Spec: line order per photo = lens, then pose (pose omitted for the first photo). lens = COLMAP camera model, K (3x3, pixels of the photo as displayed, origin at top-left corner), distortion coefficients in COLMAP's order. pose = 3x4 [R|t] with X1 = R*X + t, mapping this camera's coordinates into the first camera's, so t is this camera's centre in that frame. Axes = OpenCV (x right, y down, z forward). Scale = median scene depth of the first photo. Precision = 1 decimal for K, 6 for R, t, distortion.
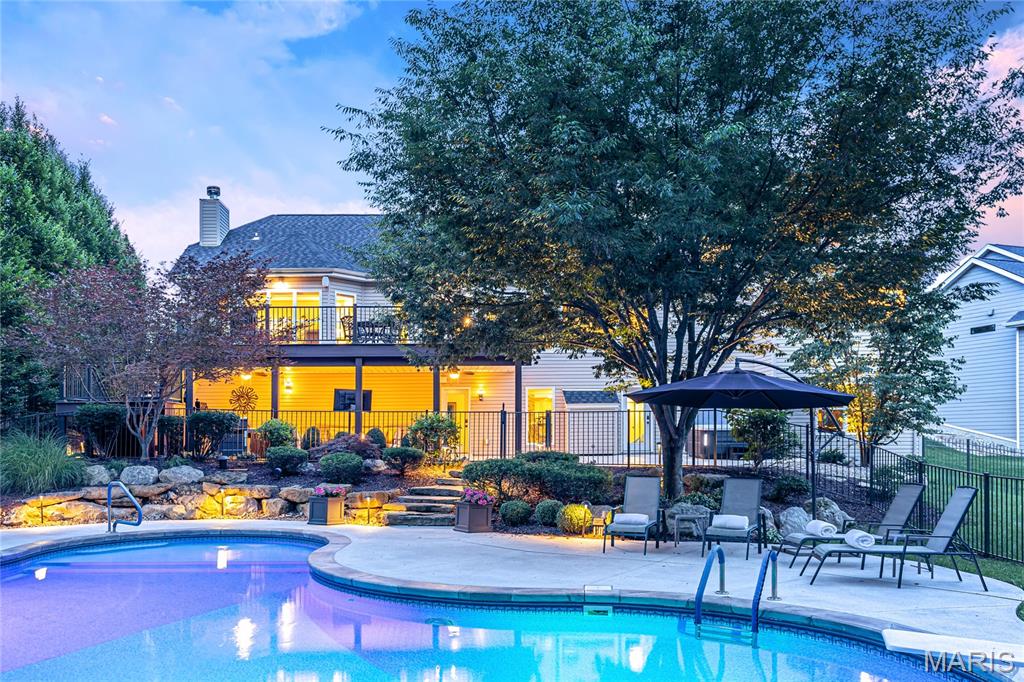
lens RADIAL K [[871.8, 0, 512.0], [0, 871.8, 341.0], [0, 0, 1]] dist [0.009260, 0.007934]
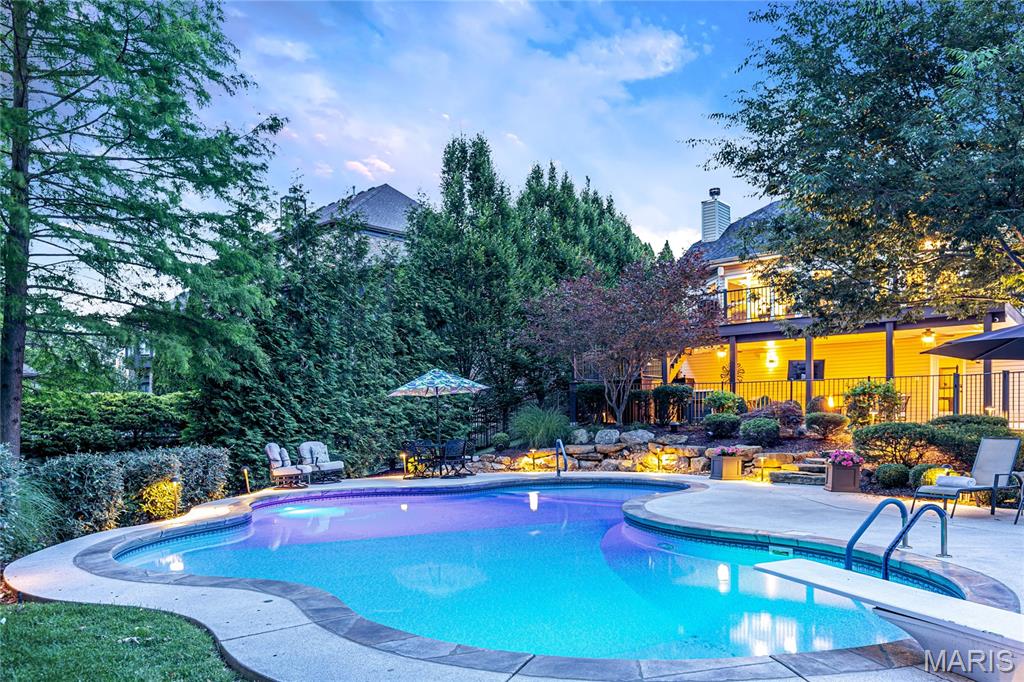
lens RADIAL K [[871.8, 0, 512.0], [0, 871.8, 341.0], [0, 0, 1]] dist [0.009260, 0.007934]
pose [[0.711518, -0.072770, -0.698890, 0.382682], [0.090552, 0.995825, -0.011498, 0.015569], [0.696809, -0.055105, 0.715137, -0.006567]]
